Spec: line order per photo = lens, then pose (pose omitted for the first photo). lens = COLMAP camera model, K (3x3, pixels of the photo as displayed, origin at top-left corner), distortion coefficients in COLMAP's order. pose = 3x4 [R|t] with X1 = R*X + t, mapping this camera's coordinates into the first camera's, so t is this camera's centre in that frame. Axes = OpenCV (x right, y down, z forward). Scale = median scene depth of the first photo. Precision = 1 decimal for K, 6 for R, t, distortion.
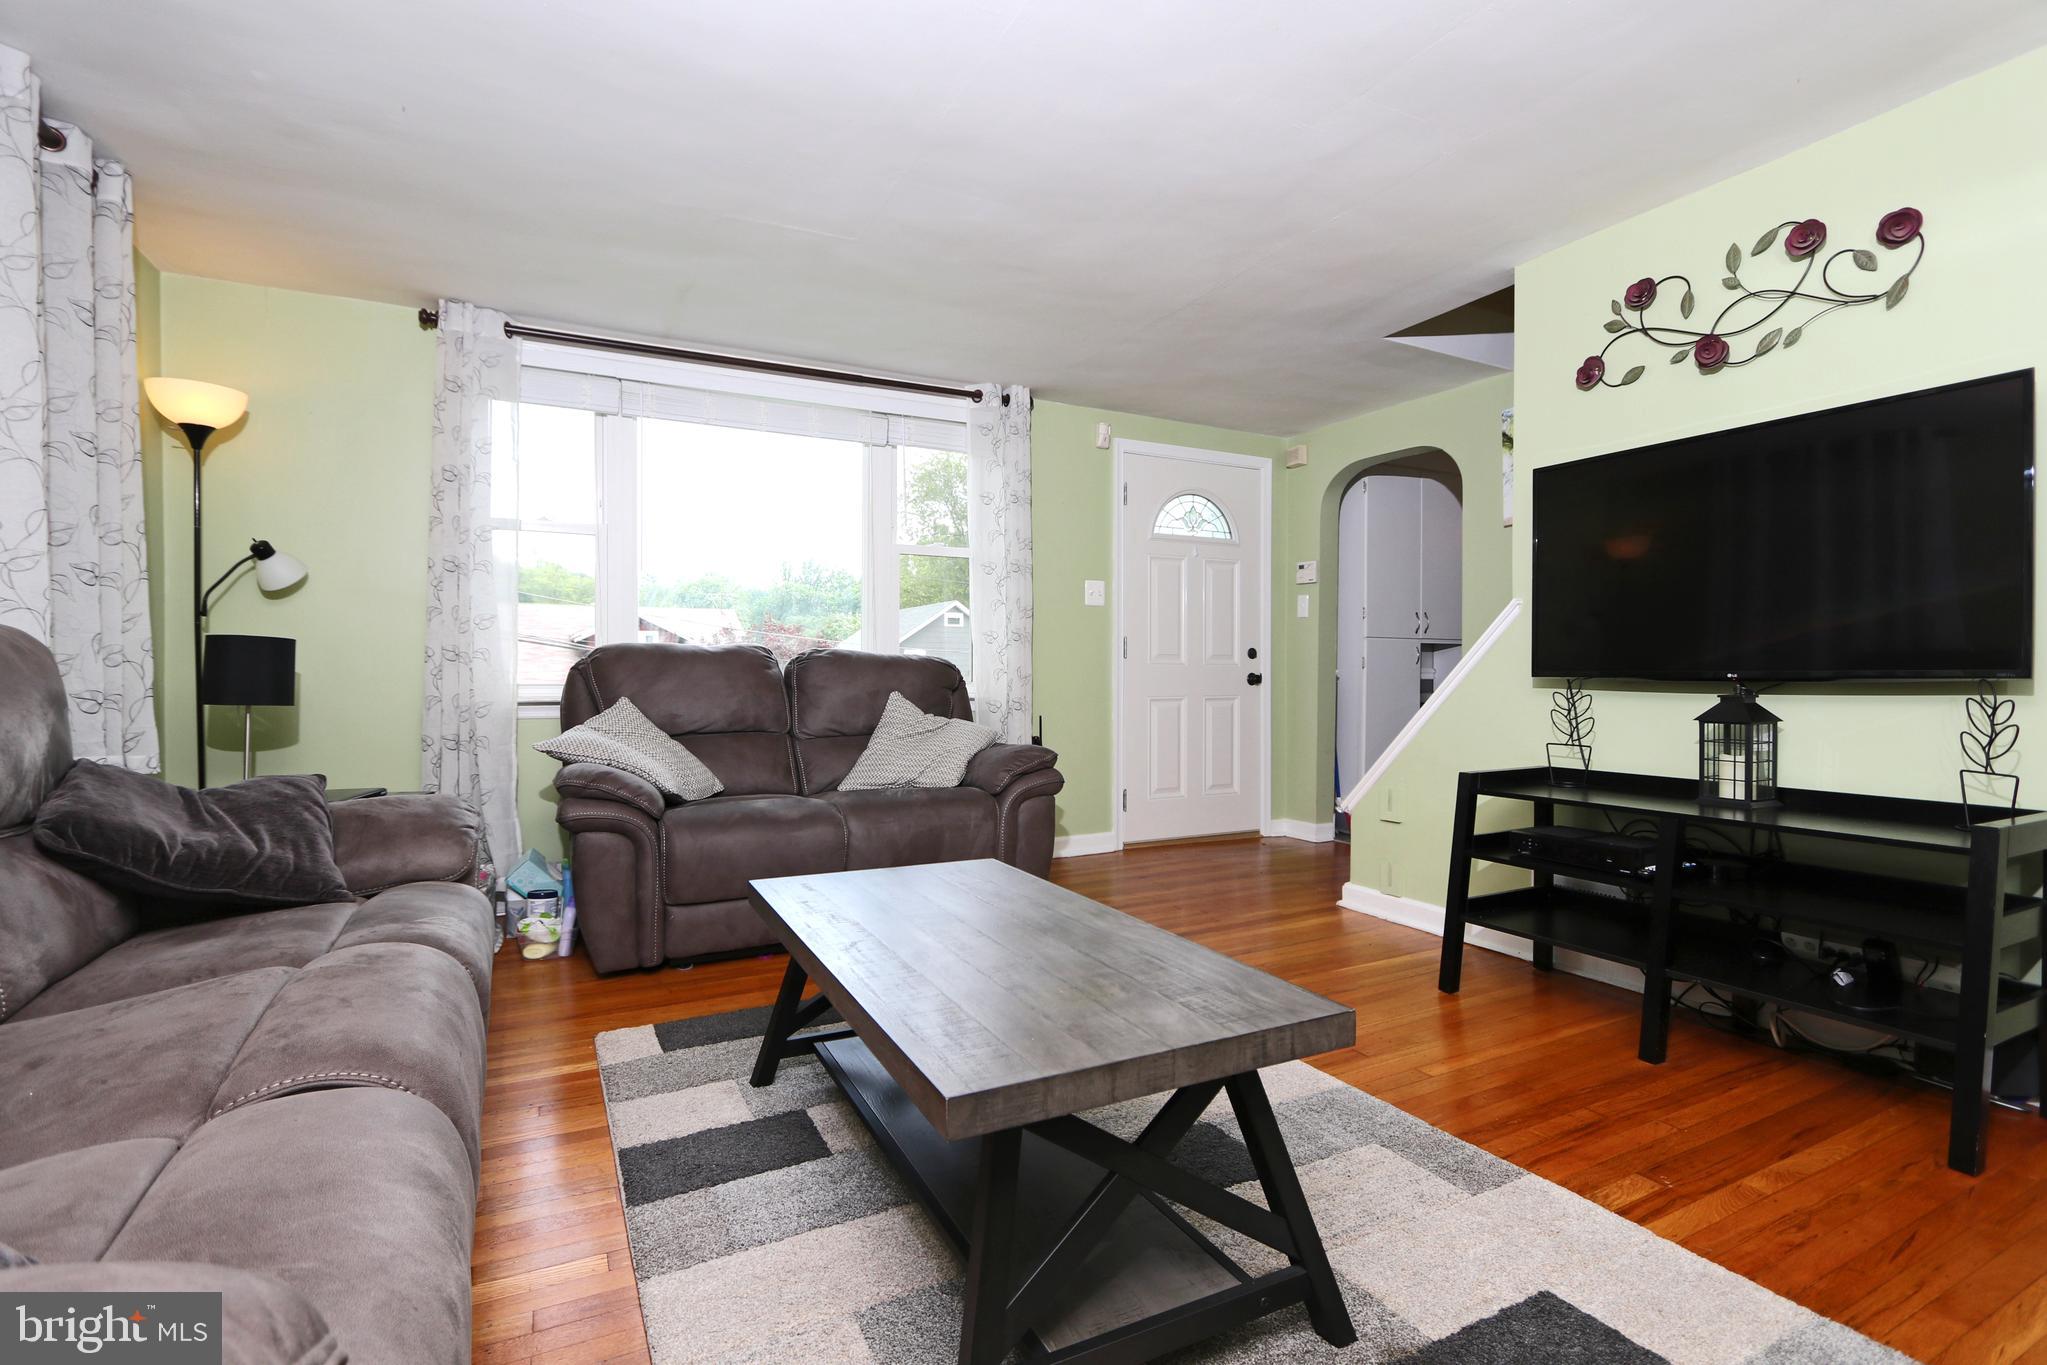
lens RADIAL K [[952.6, 0, 1033.4], [0, 952.6, 671.7], [0, 0, 1]] dist [0.000222, 0.000392]
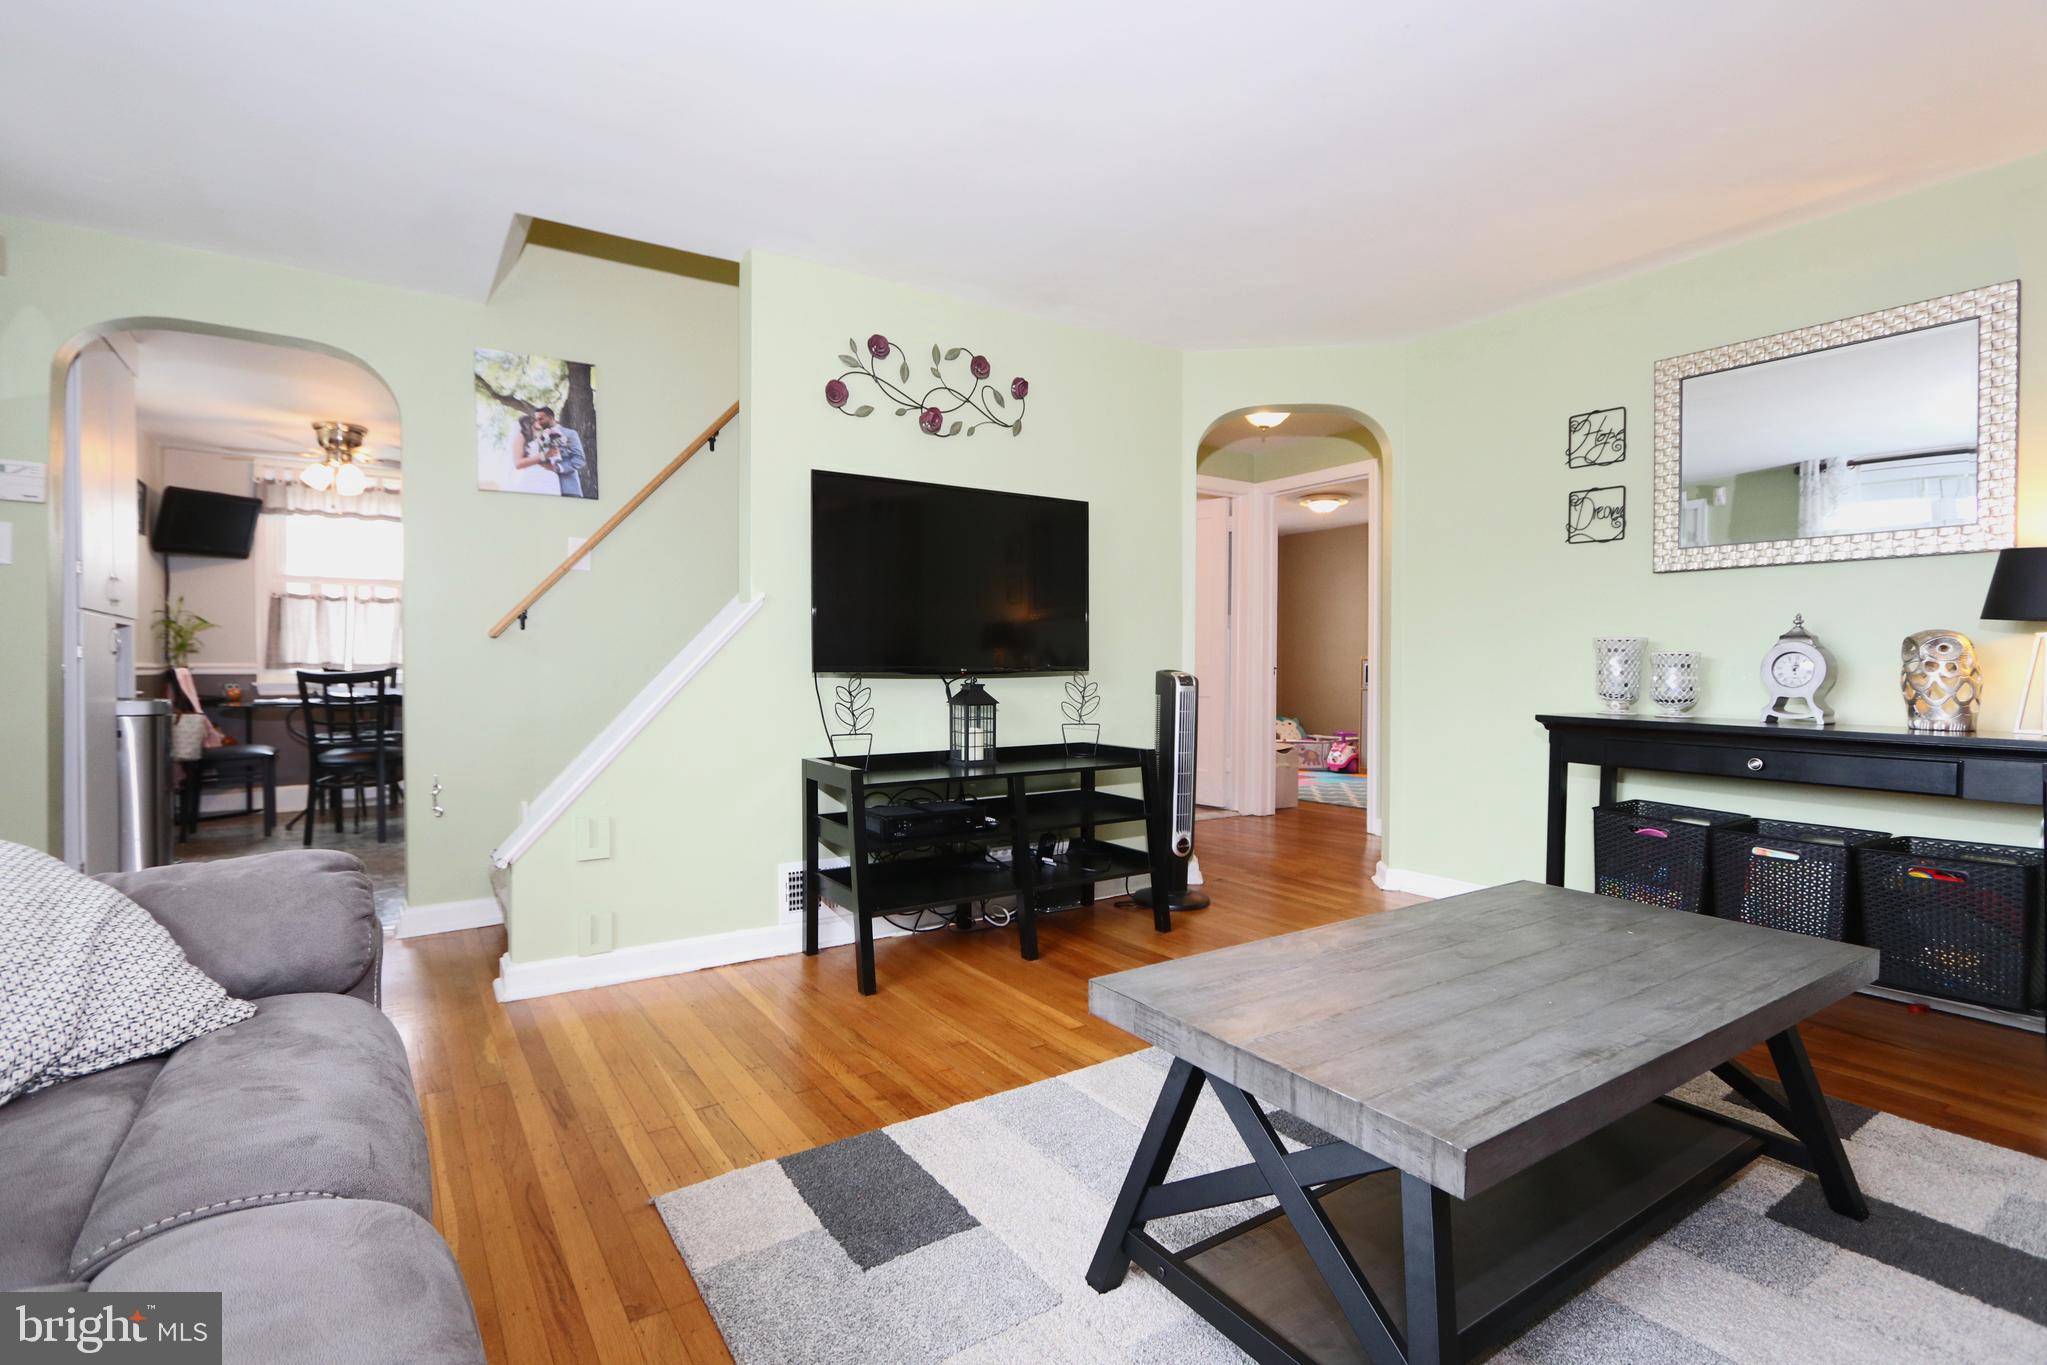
lens RADIAL K [[952.6, 0, 1033.4], [0, 952.6, 671.7], [0, 0, 1]] dist [0.000222, 0.000392]
pose [[-0.097021, -0.009923, 0.995233, -0.610197], [-0.003894, 0.999946, 0.009590, -0.006625], [-0.995275, -0.002945, -0.097054, 1.010734]]
